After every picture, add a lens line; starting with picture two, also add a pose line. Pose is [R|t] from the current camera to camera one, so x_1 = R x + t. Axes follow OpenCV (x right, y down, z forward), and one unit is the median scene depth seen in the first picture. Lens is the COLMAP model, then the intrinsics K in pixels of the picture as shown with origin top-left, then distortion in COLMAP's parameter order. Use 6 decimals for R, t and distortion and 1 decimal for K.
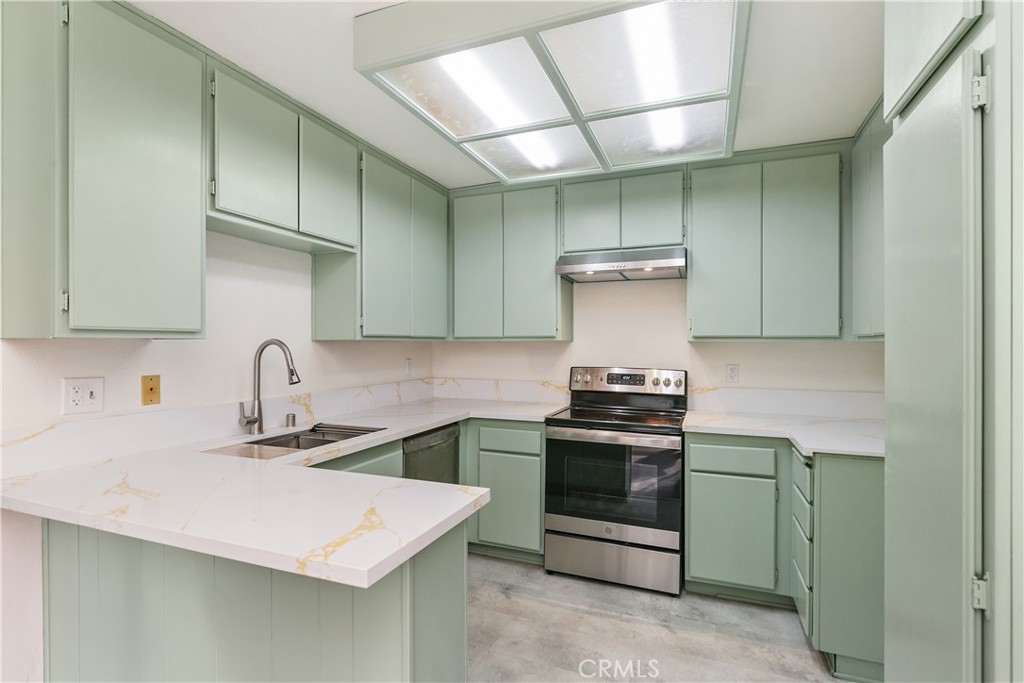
lens RADIAL K [[480.7, 0, 512.0], [0, 480.7, 341.5], [0, 0, 1]] dist [-0.000631, 0.000002]
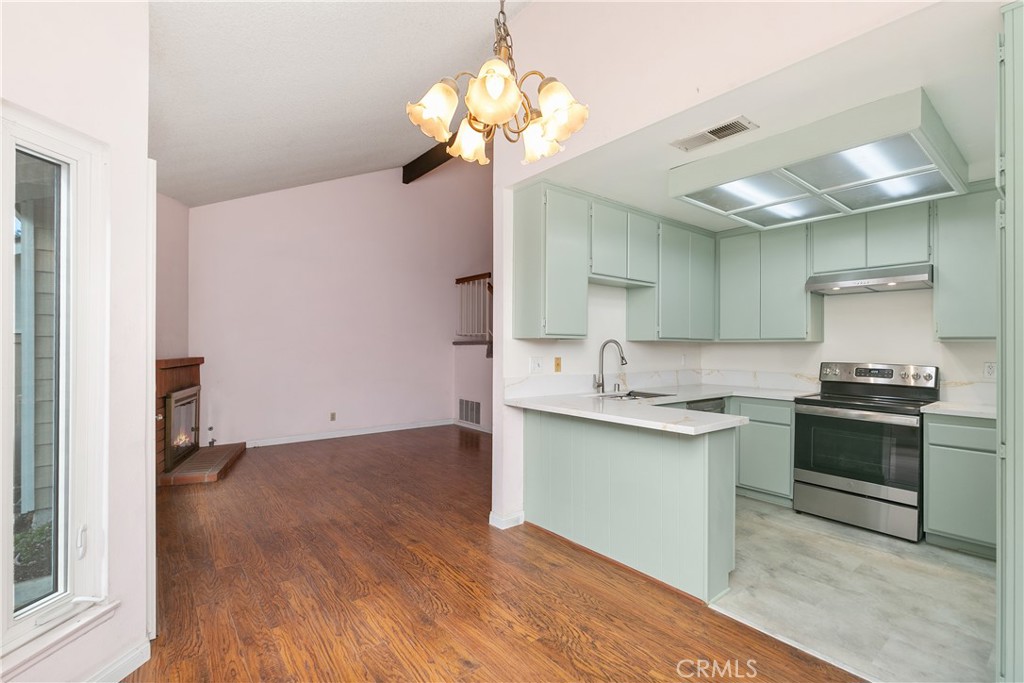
lens RADIAL K [[462.4, 0, 505.7], [0, 462.4, 344.7], [0, 0, 1]] dist [-0.000748, 0.000040]
pose [[0.862276, 0.003420, -0.506427, 0.026618], [-0.006200, 0.999974, -0.003804, 0.018996], [0.506401, 0.006420, 0.862274, -0.560660]]
